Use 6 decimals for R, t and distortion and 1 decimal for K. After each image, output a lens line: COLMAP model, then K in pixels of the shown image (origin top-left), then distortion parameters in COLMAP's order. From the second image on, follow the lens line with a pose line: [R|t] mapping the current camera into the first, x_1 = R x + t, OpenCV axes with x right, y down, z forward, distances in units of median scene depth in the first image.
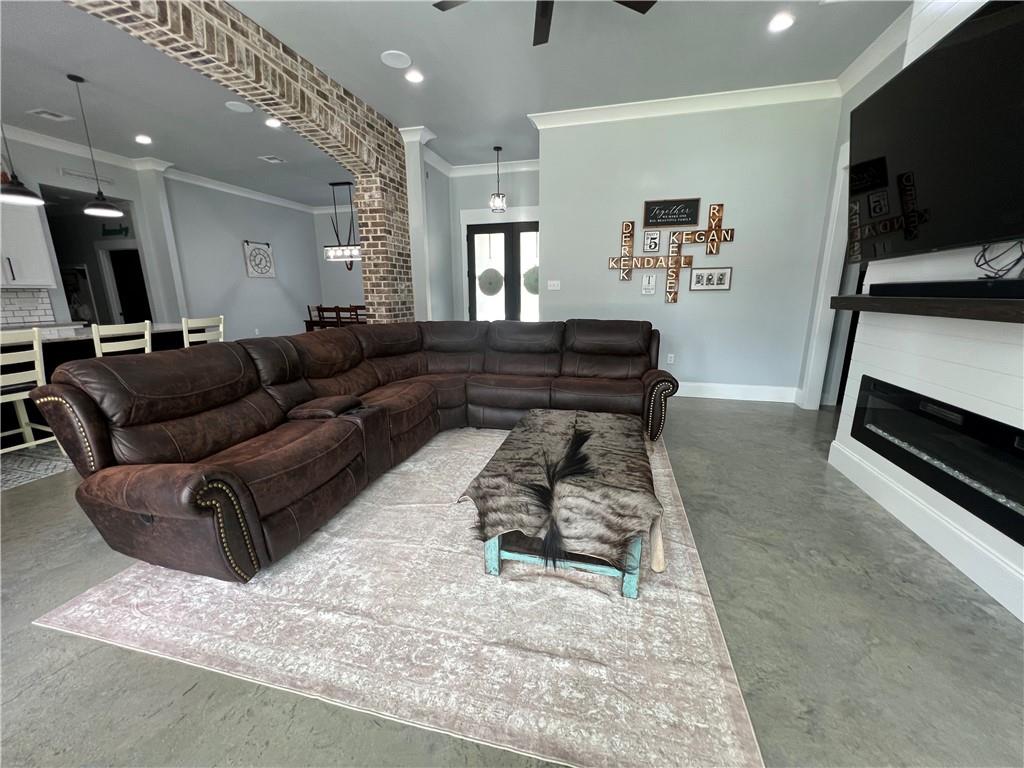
lens RADIAL K [[411.1, 0, 512.2], [0, 411.1, 385.3], [0, 0, 1]] dist [-0.002568, 0.000297]
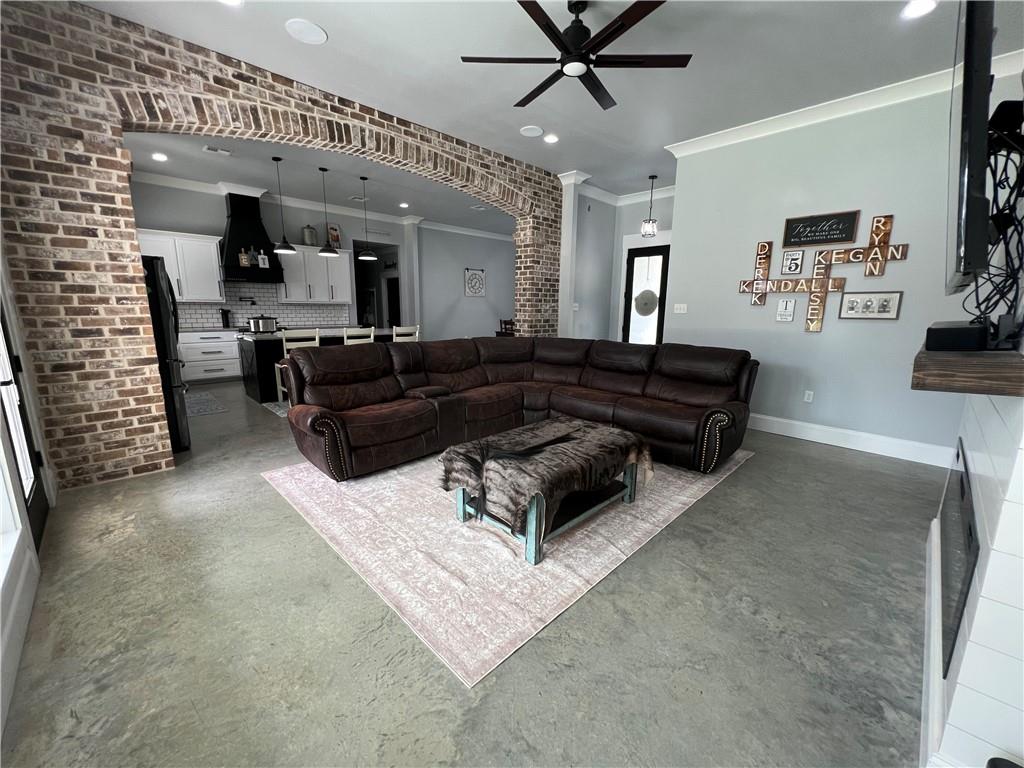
lens RADIAL K [[412.2, 0, 511.5], [0, 412.2, 385.1], [0, 0, 1]] dist [-0.003065, -0.000503]
pose [[0.855985, 0.113783, -0.504325, 0.370188], [-0.131728, 0.991286, 0.000069, -0.008011], [0.499938, 0.066375, 0.863514, -0.072145]]
